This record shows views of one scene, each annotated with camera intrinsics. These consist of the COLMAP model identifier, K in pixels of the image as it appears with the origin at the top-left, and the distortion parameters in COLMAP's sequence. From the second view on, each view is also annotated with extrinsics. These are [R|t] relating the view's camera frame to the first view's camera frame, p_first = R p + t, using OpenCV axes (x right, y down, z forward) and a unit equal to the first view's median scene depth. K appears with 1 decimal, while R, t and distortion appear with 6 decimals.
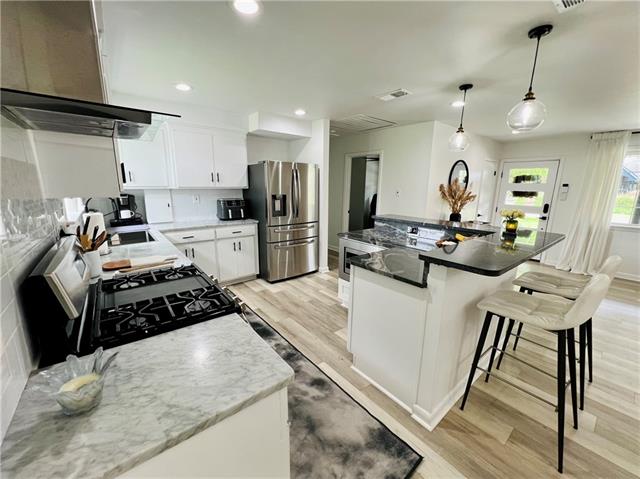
lens RADIAL K [[264.0, 0, 318.2], [0, 264.0, 239.5], [0, 0, 1]] dist [-0.001538, 0.000807]
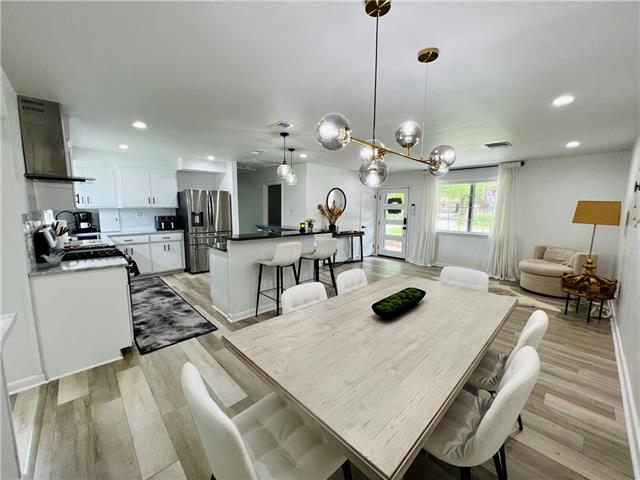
lens RADIAL K [[264.0, 0, 321.5], [0, 264.0, 240.4], [0, 0, 1]] dist [-0.001538, 0.000807]
pose [[0.997049, -0.015049, 0.075282, 0.423531], [0.020906, 0.996763, -0.077631, 0.114699], [-0.073870, 0.078976, 0.994136, -0.491077]]
